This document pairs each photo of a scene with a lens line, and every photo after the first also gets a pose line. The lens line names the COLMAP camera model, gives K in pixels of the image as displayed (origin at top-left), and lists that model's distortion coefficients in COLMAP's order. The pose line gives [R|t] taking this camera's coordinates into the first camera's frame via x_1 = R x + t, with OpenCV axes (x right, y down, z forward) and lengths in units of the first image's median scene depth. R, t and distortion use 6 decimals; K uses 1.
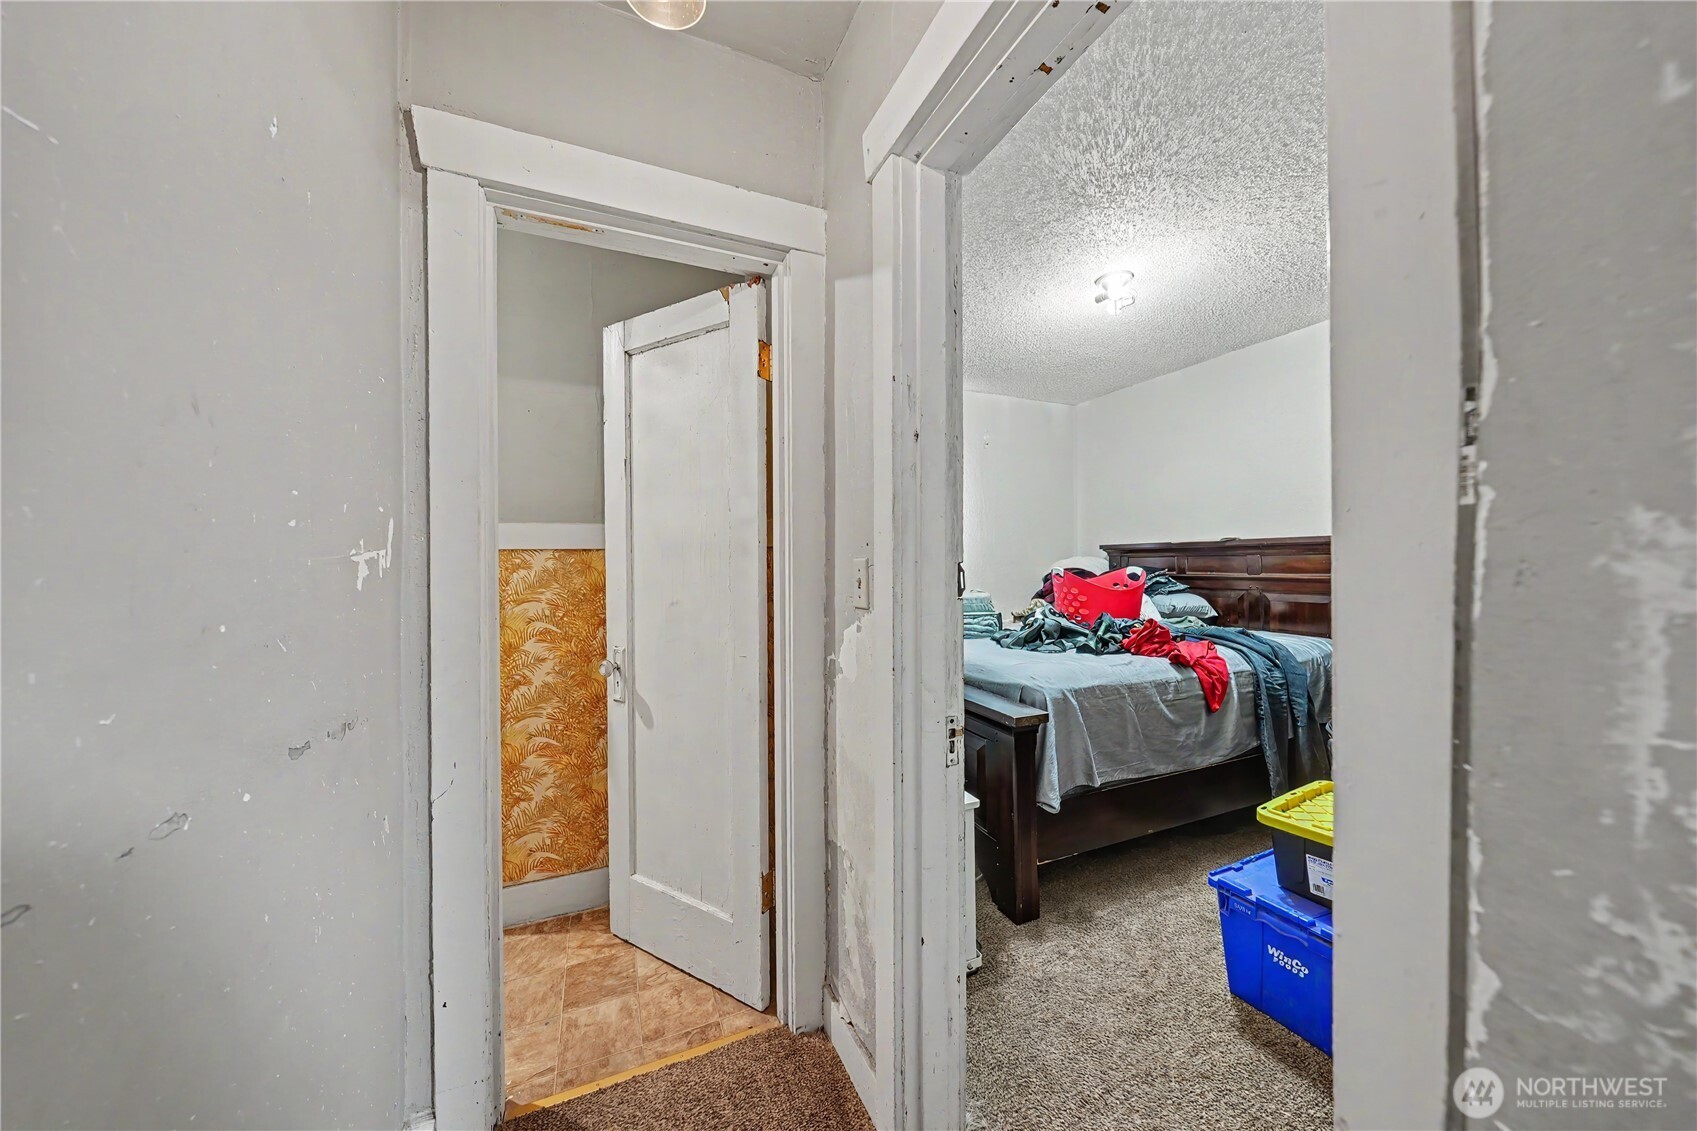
lens RADIAL K [[571.5, 0, 846.1], [0, 571.5, 560.4], [0, 0, 1]] dist [-0.003843, 0.000823]
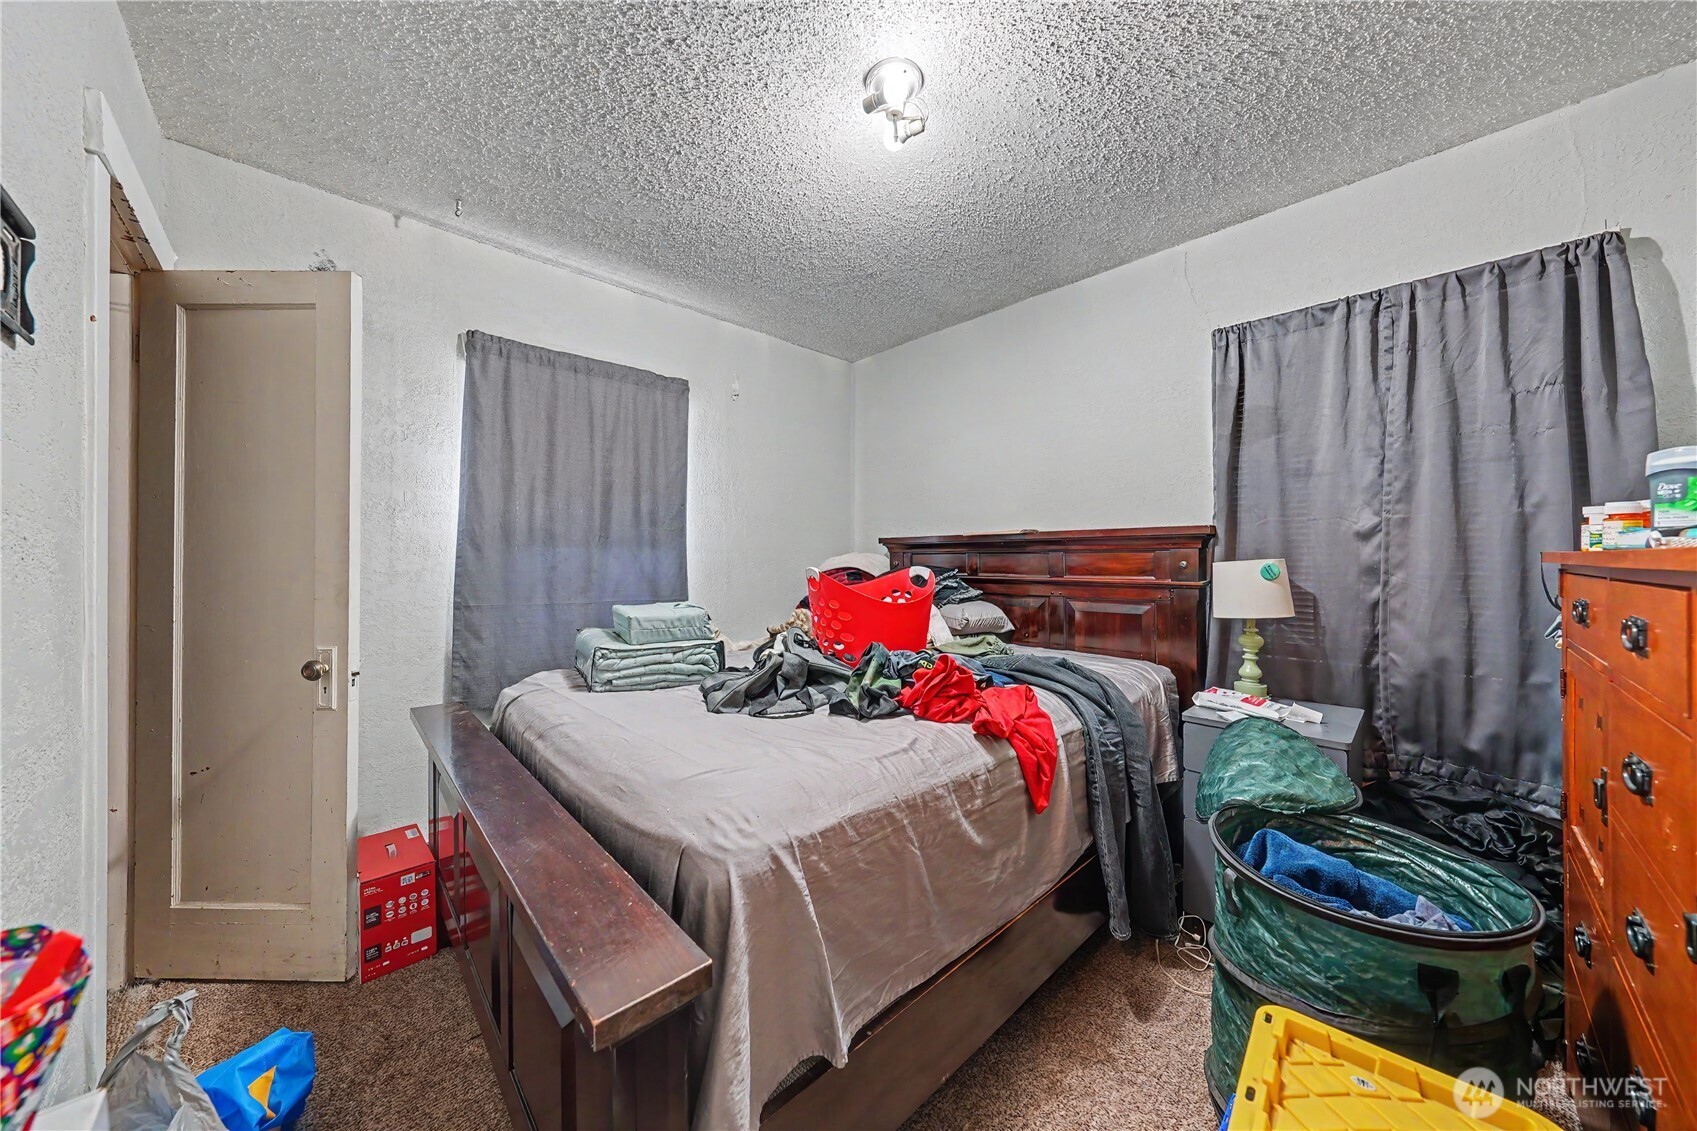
lens RADIAL K [[571.5, 0, 846.5], [0, 571.5, 555.5], [0, 0, 1]] dist [-0.003843, 0.000823]
pose [[0.941420, 0.010354, 0.337077, 0.220999], [-0.008823, 0.999943, -0.006073, 0.003215], [-0.337120, 0.002743, 0.941458, 0.444250]]
